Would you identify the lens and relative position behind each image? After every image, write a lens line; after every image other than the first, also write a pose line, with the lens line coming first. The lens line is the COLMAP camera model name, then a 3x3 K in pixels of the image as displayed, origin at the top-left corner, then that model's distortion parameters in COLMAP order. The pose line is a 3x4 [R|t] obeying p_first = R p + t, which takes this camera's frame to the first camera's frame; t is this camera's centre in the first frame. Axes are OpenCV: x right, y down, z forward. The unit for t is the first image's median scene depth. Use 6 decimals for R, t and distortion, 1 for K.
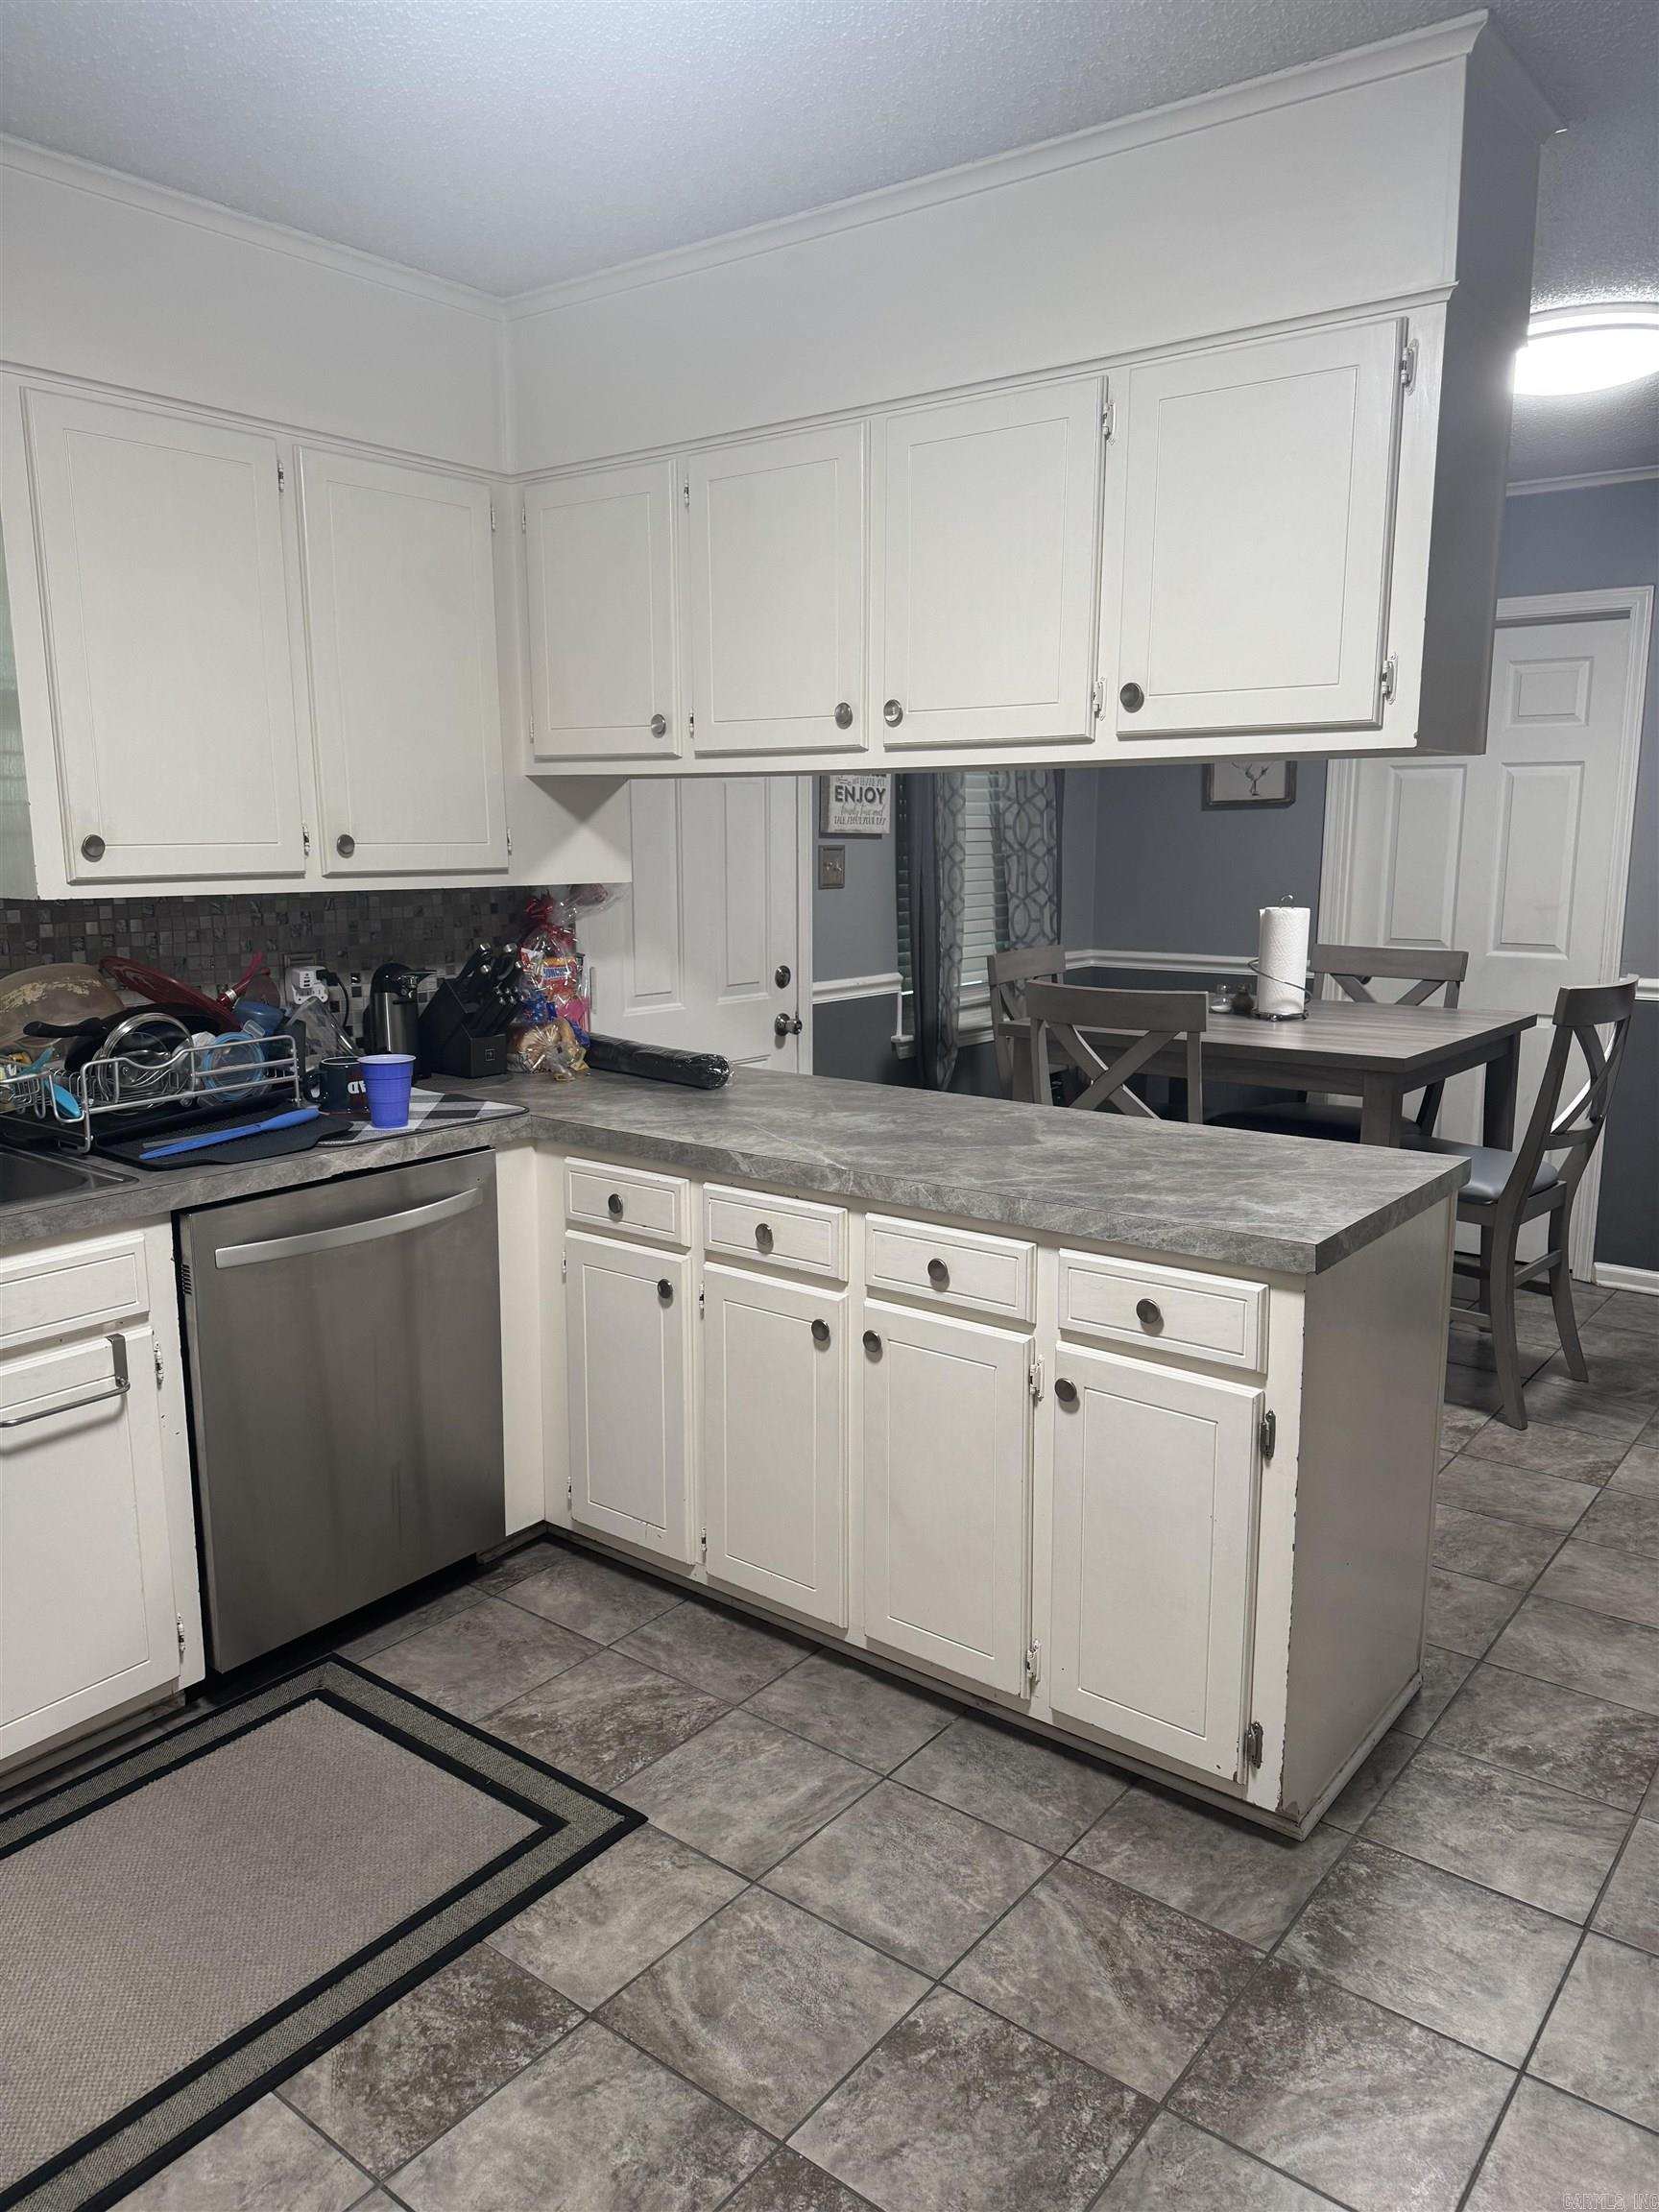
lens RADIAL K [[1593.6, 0, 823.1], [0, 1593.6, 1104.8], [0, 0, 1]] dist [0.065796, -0.069787]
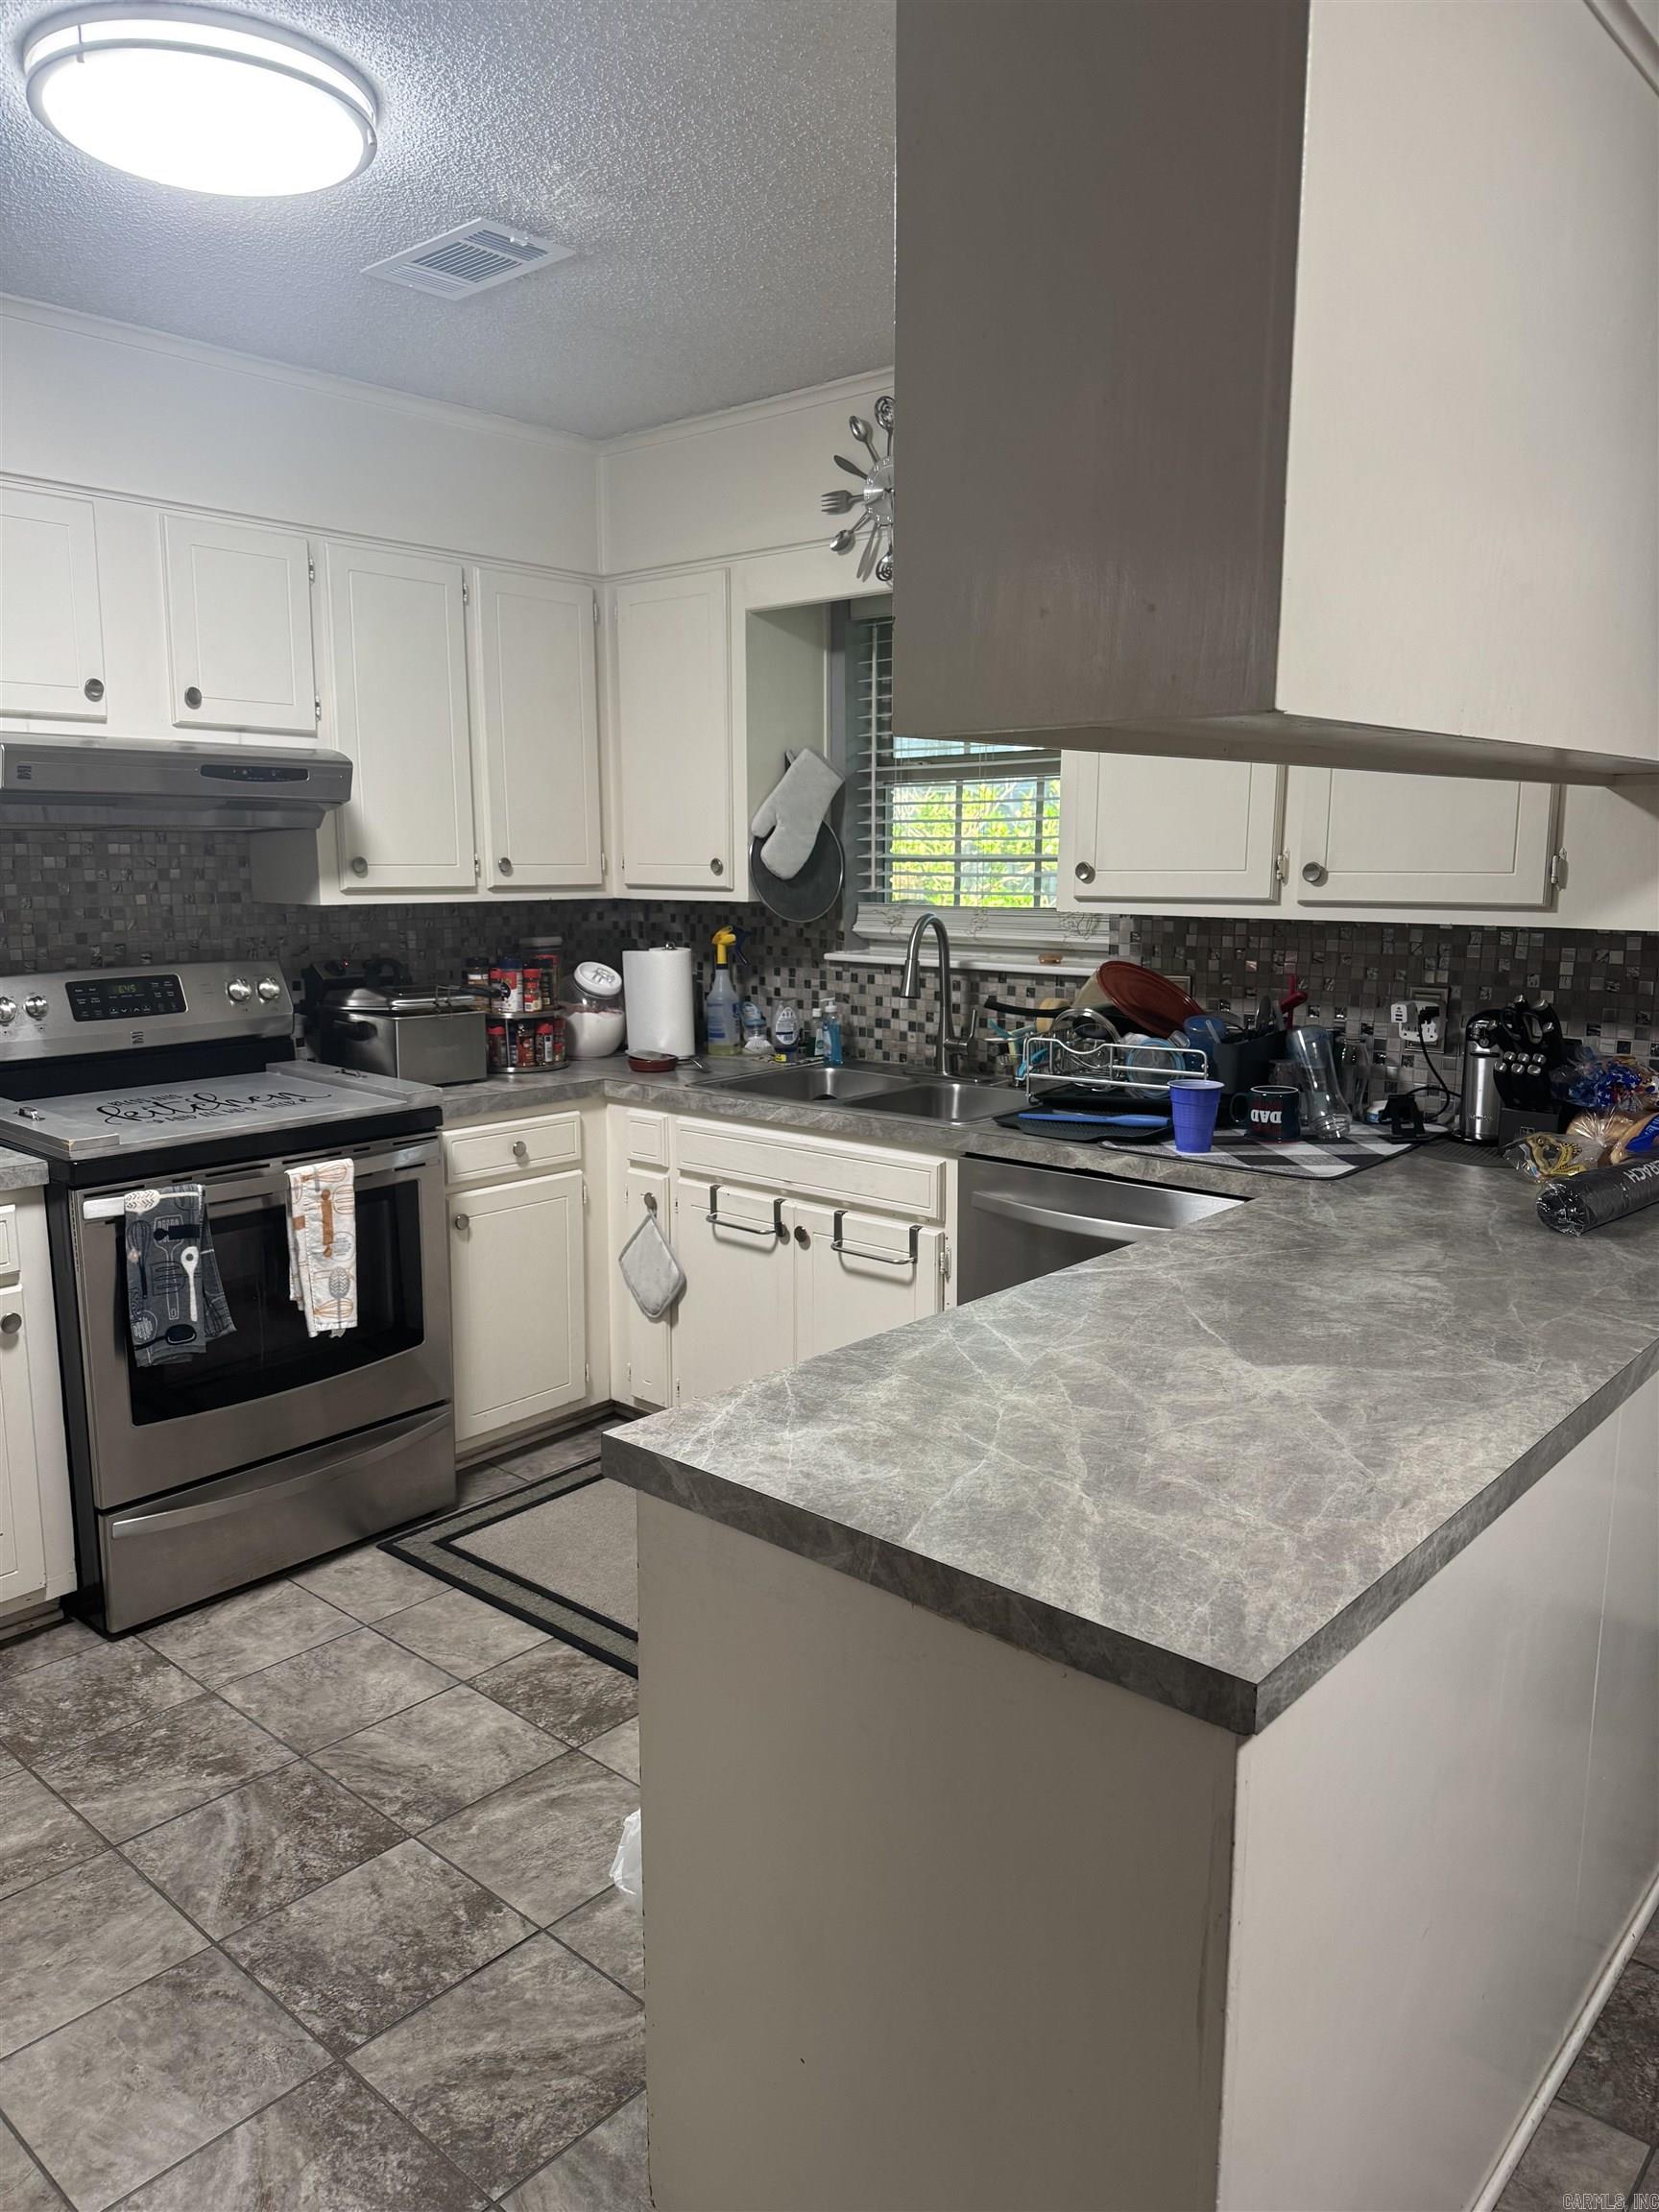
lens RADIAL K [[1593.6, 0, 817.6], [0, 1593.6, 1109.5], [0, 0, 1]] dist [0.065796, -0.069787]
pose [[-0.086184, 0.165366, -0.982459, 1.083088], [-0.171981, 0.968855, 0.178162, -0.222445], [0.981323, 0.184319, -0.055060, 1.205645]]
